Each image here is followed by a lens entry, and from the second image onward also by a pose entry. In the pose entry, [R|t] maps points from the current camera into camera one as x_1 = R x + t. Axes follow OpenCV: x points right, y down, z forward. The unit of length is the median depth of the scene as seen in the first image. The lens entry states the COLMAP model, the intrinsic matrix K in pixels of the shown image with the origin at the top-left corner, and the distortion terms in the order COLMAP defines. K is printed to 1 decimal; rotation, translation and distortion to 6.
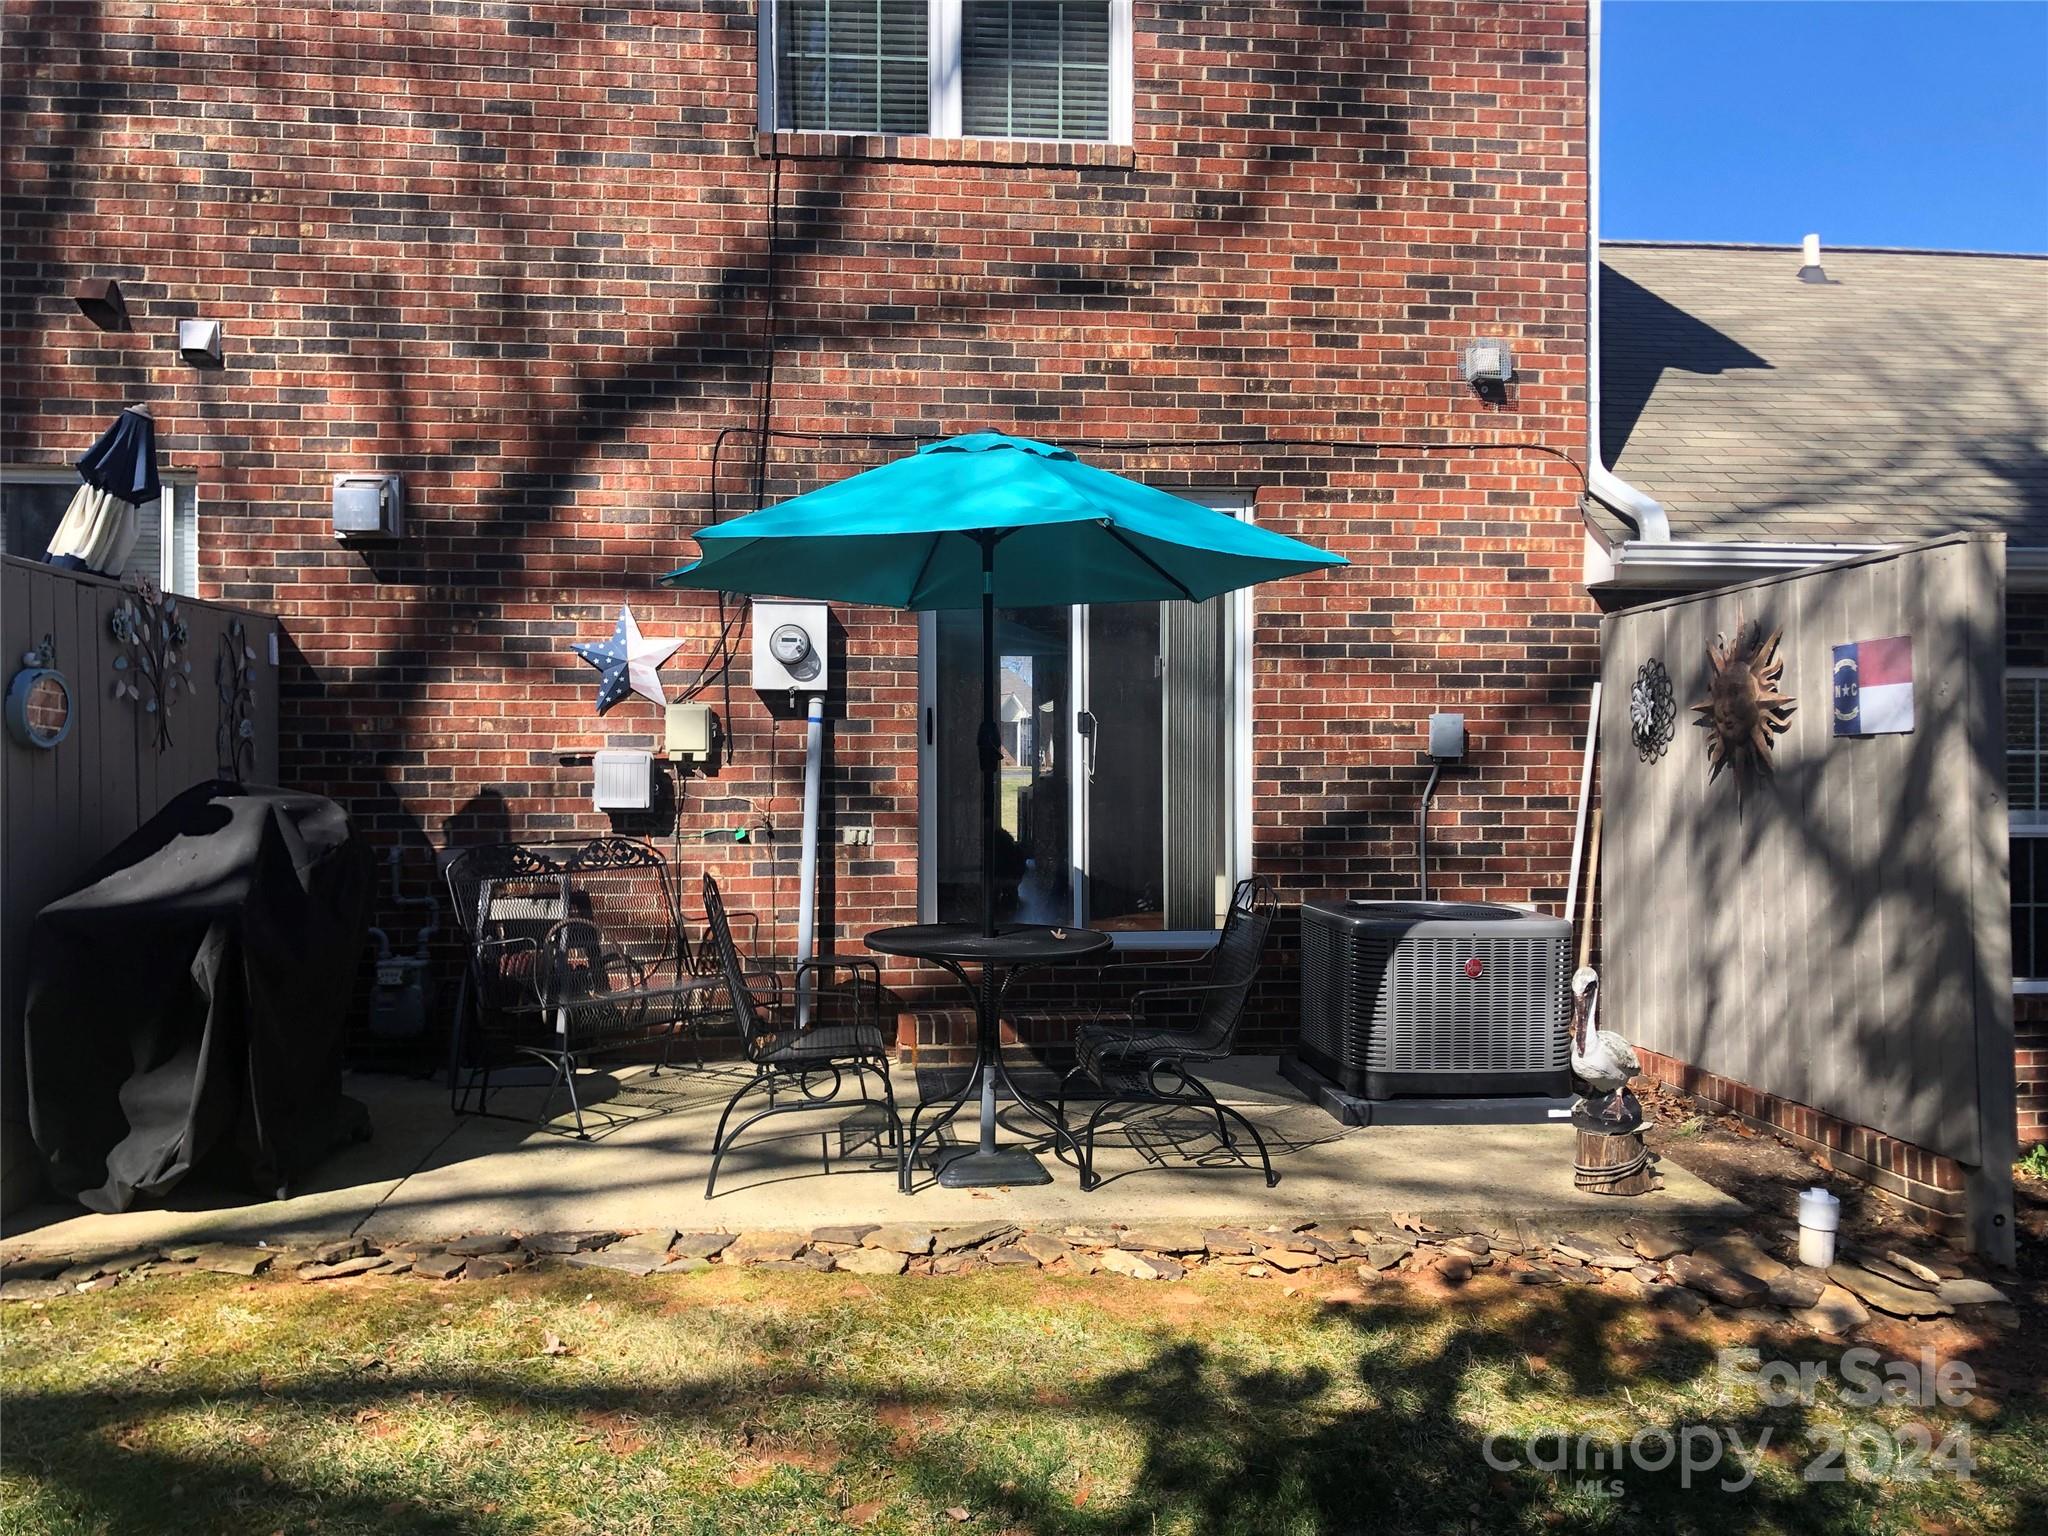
lens RADIAL K [[1692.1, 0, 1019.8], [0, 1692.1, 773.3], [0, 0, 1]] dist [0.036440, -0.052129]
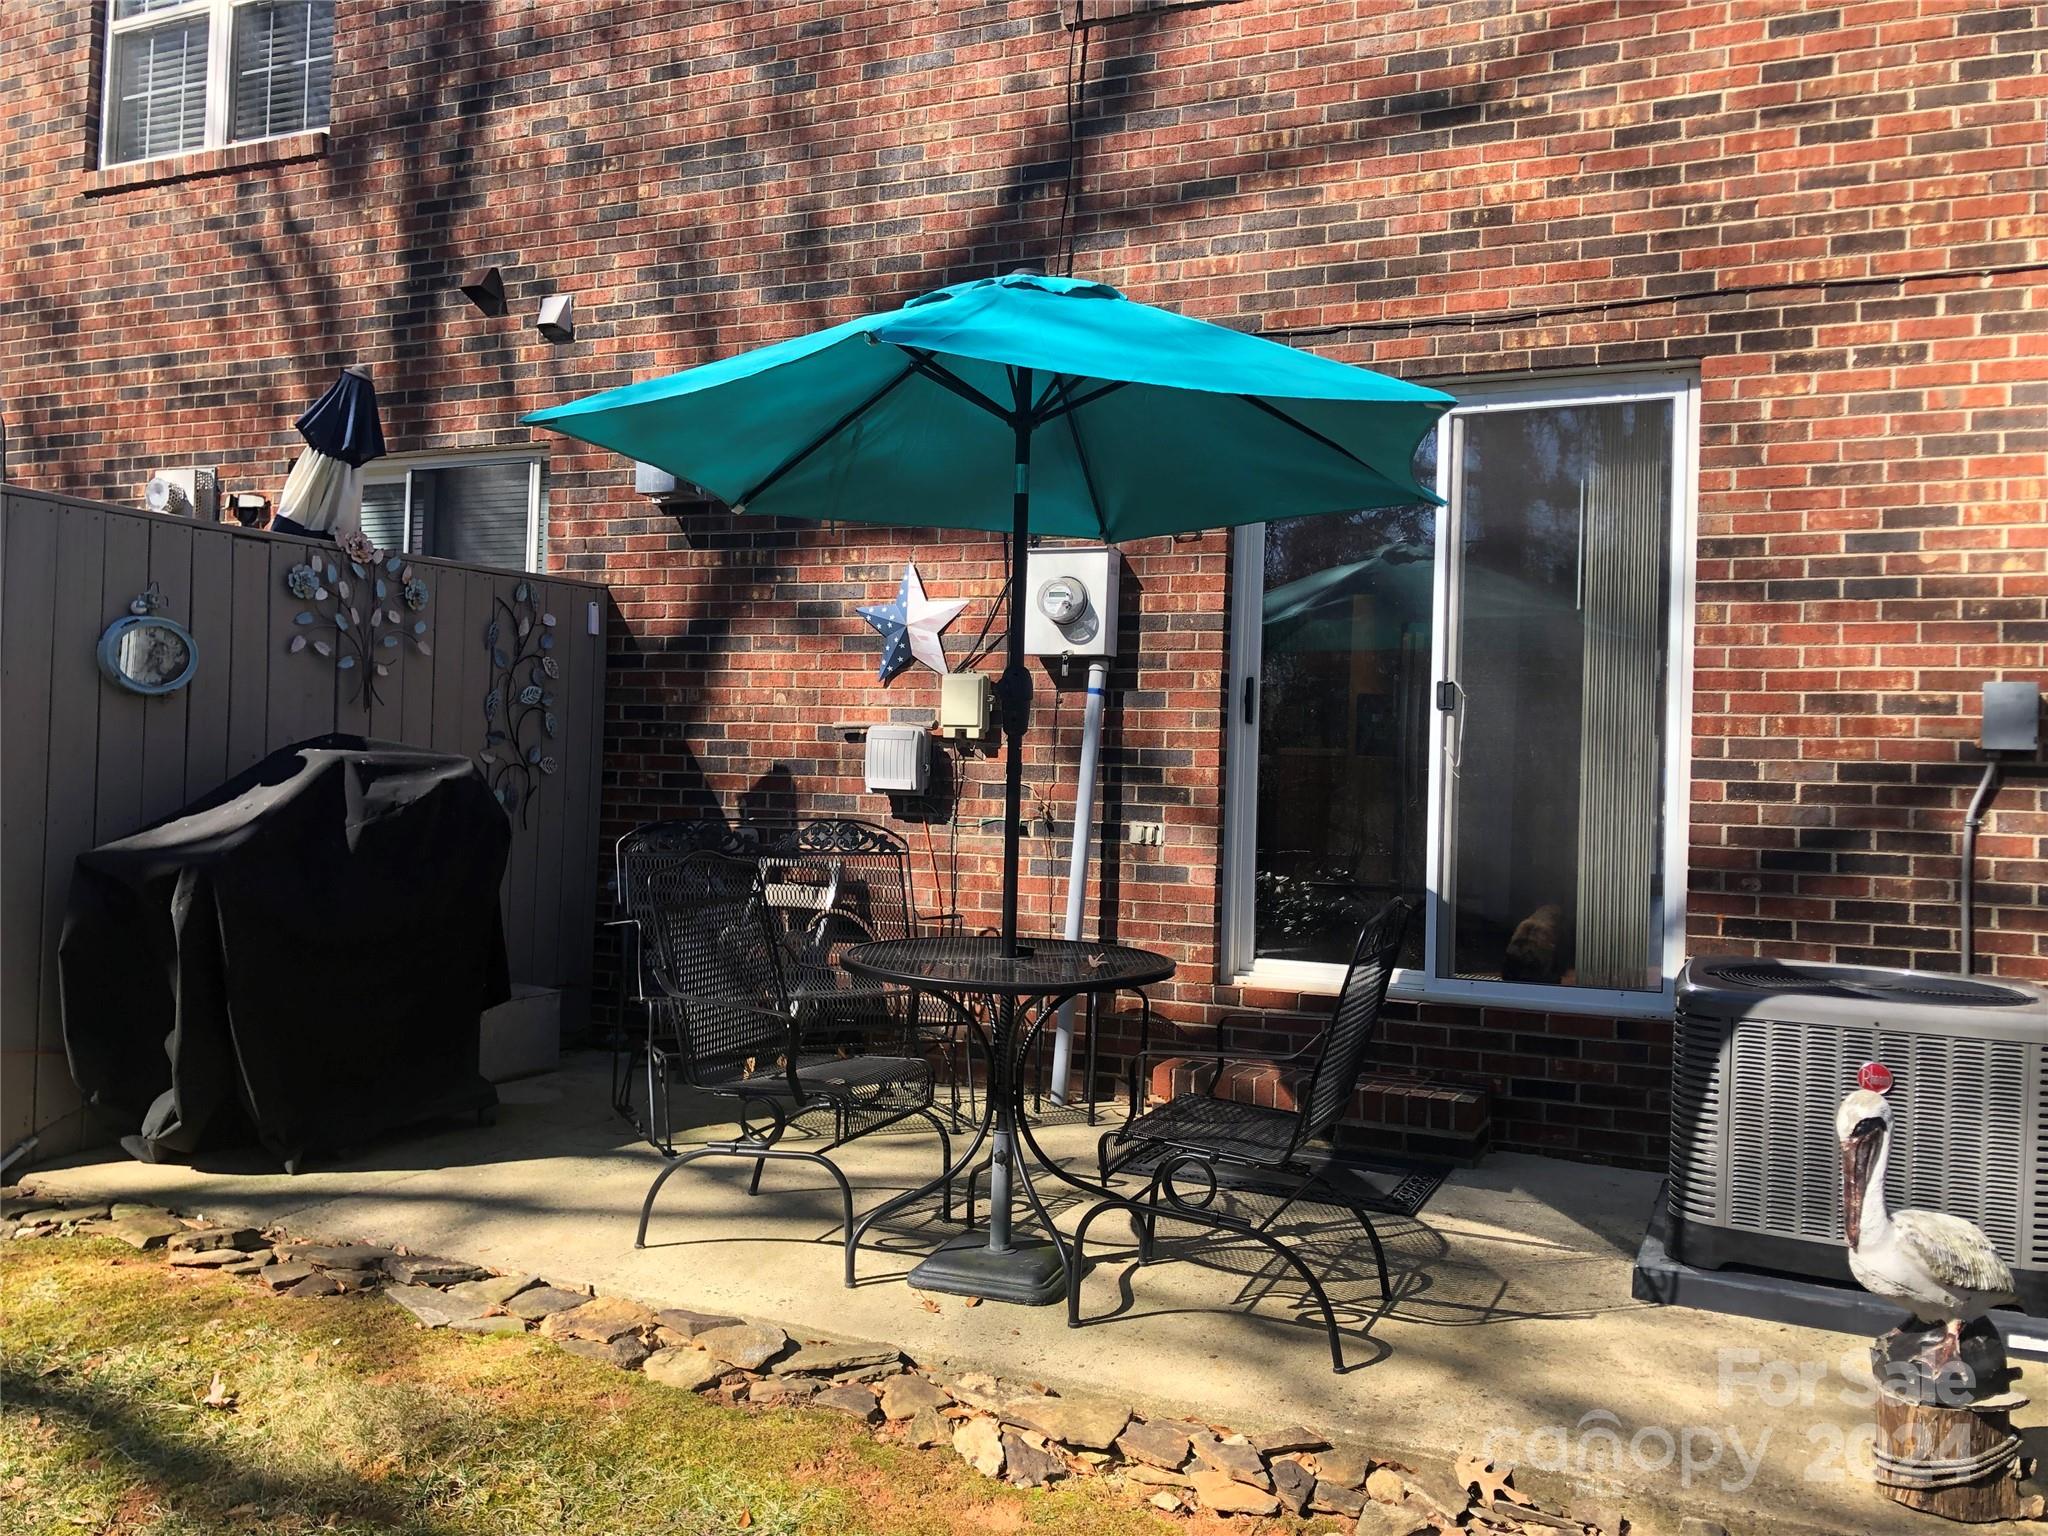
lens RADIAL K [[1692.1, 0, 1029.7], [0, 1692.1, 764.6], [0, 0, 1]] dist [0.036440, -0.052129]
pose [[0.860468, 0.019917, -0.509114, 0.274822], [-0.031126, 0.999424, -0.013509, 0.016956], [0.508552, 0.027471, 0.860593, 0.273527]]
